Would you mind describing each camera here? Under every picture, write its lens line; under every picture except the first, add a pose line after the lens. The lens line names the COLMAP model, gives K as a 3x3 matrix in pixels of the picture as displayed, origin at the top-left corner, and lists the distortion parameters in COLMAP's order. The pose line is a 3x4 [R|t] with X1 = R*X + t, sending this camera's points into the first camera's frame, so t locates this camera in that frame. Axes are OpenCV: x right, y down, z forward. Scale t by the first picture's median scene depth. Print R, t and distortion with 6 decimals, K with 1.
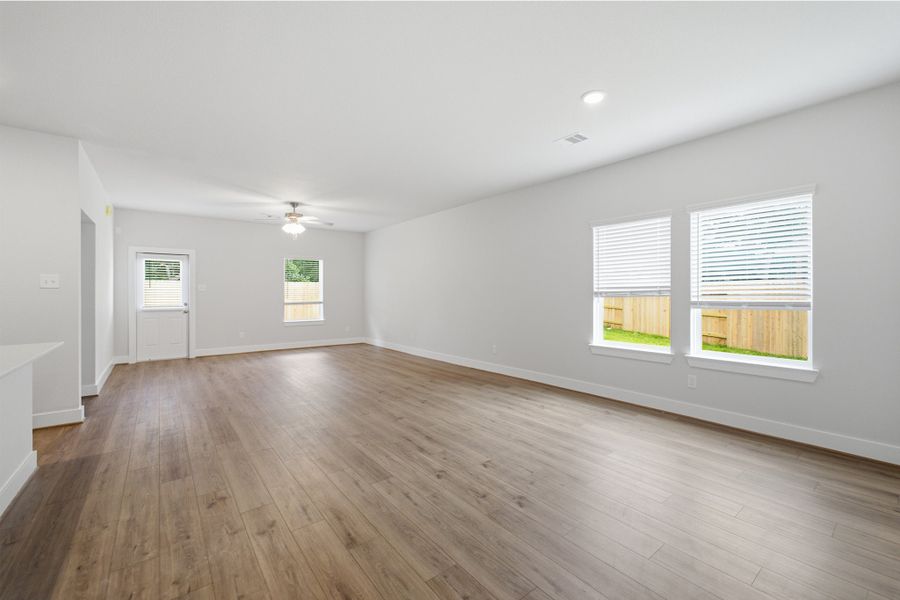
lens RADIAL K [[374.2, 0, 450.7], [0, 374.2, 295.1], [0, 0, 1]] dist [-0.009256, 0.005074]
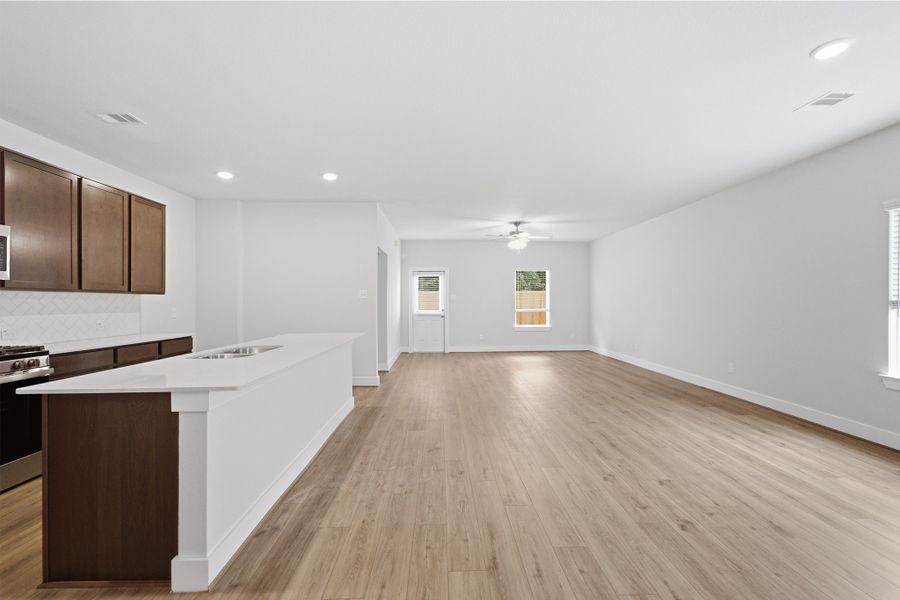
lens RADIAL K [[374.2, 0, 449.6], [0, 374.2, 300.4], [0, 0, 1]] dist [-0.009256, 0.005074]
pose [[0.804938, -0.001725, -0.593357, 0.154144], [-0.001492, 0.999987, -0.004930, -0.004348], [0.593358, 0.004854, 0.804924, -0.064359]]
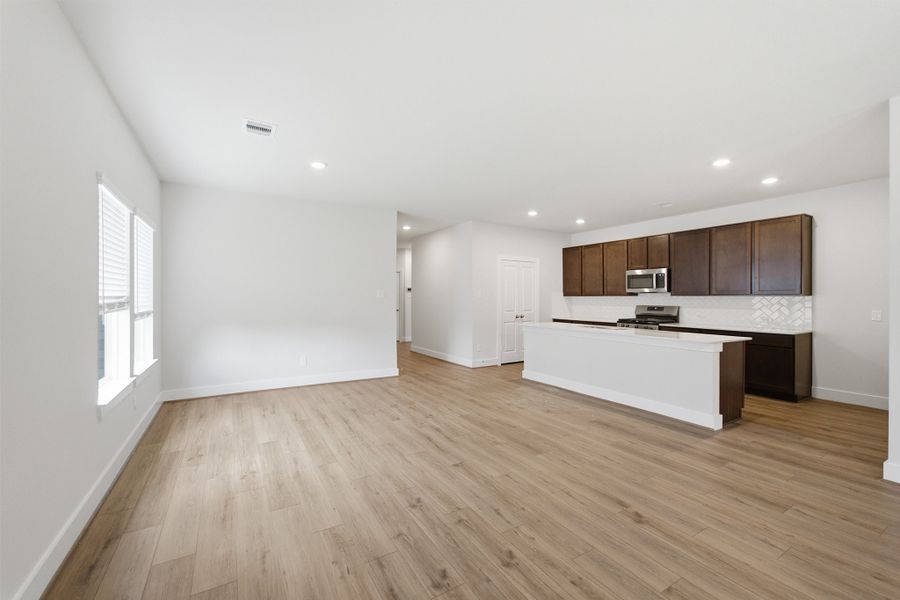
lens RADIAL K [[374.2, 0, 461.6], [0, 374.2, 295.9], [0, 0, 1]] dist [-0.009256, 0.005074]
pose [[-0.995178, 0.002376, 0.098056, -0.214912], [0.001949, 0.999988, -0.004448, -0.020991], [-0.098065, -0.004235, -0.995171, 1.710279]]
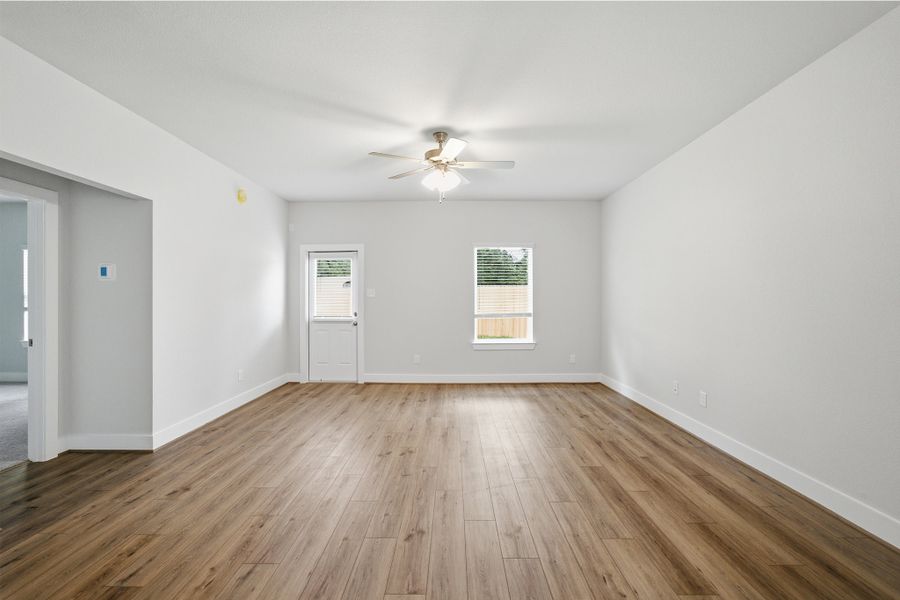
lens RADIAL K [[348.5, 0, 445.8], [0, 348.5, 300.4], [0, 0, 1]] dist [0.000104, 0.000170]
pose [[0.763258, 0.001626, -0.646092, -0.157811], [-0.003000, 0.999995, -0.001027, -0.009679], [0.646087, 0.002722, 0.763259, 1.070897]]
